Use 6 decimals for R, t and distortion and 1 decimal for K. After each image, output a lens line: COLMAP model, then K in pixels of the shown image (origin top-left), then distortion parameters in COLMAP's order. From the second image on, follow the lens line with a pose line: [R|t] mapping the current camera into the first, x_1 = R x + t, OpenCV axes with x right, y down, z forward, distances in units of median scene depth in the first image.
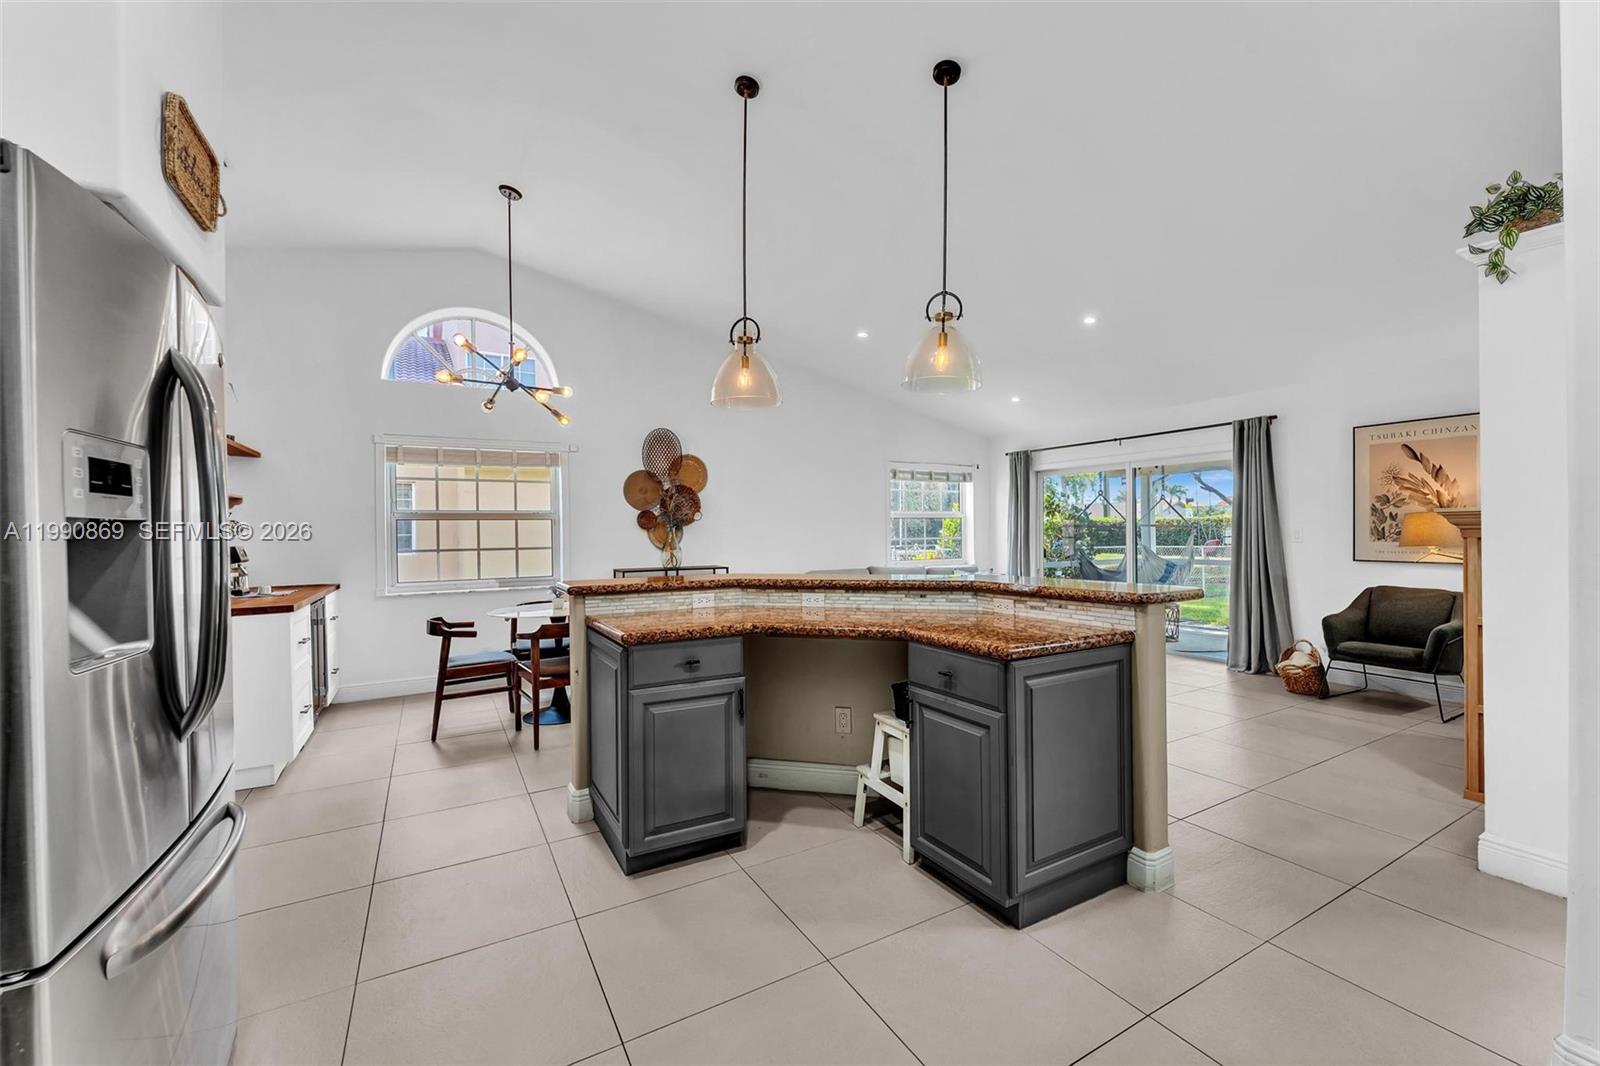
lens RADIAL K [[643.0, 0, 799.1], [0, 643.0, 535.2], [0, 0, 1]] dist [-0.000078, 0.000075]
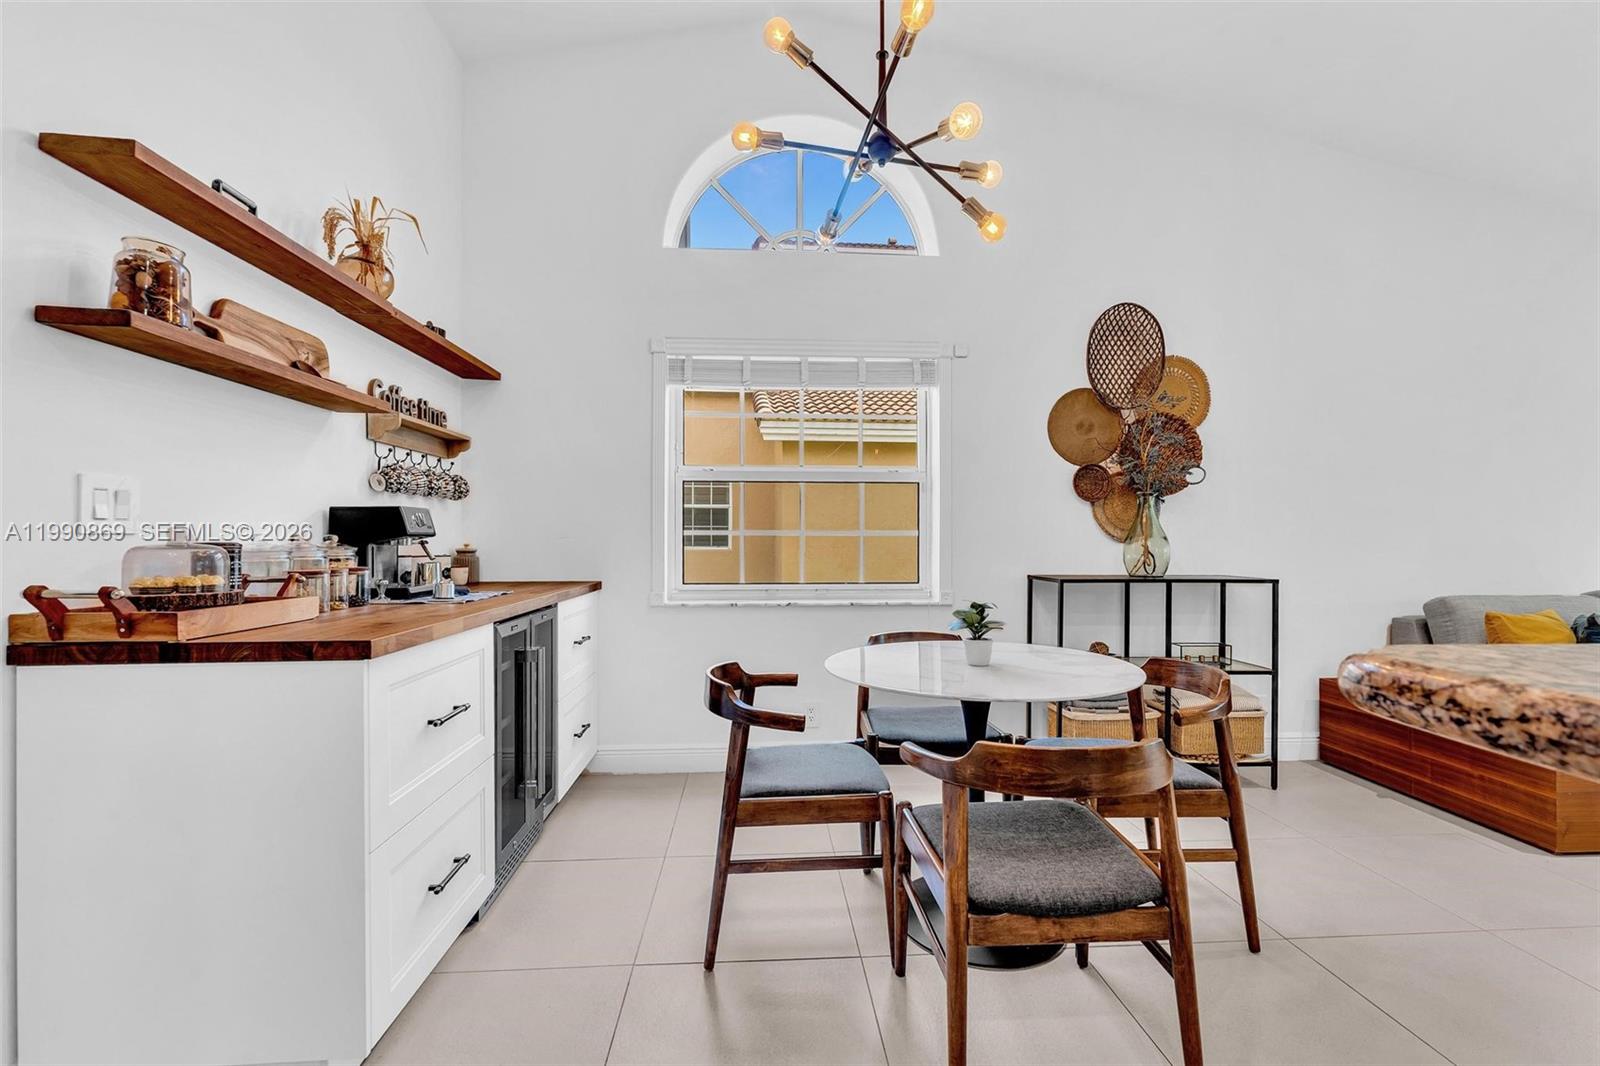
lens RADIAL K [[643.0, 0, 799.1], [0, 643.0, 535.2], [0, 0, 1]] dist [-0.000078, 0.000075]
pose [[0.900702, 0.012722, -0.434251, -0.224534], [-0.016250, 0.999858, -0.004414, 0.025255], [0.434133, 0.011032, 0.900781, 0.429365]]
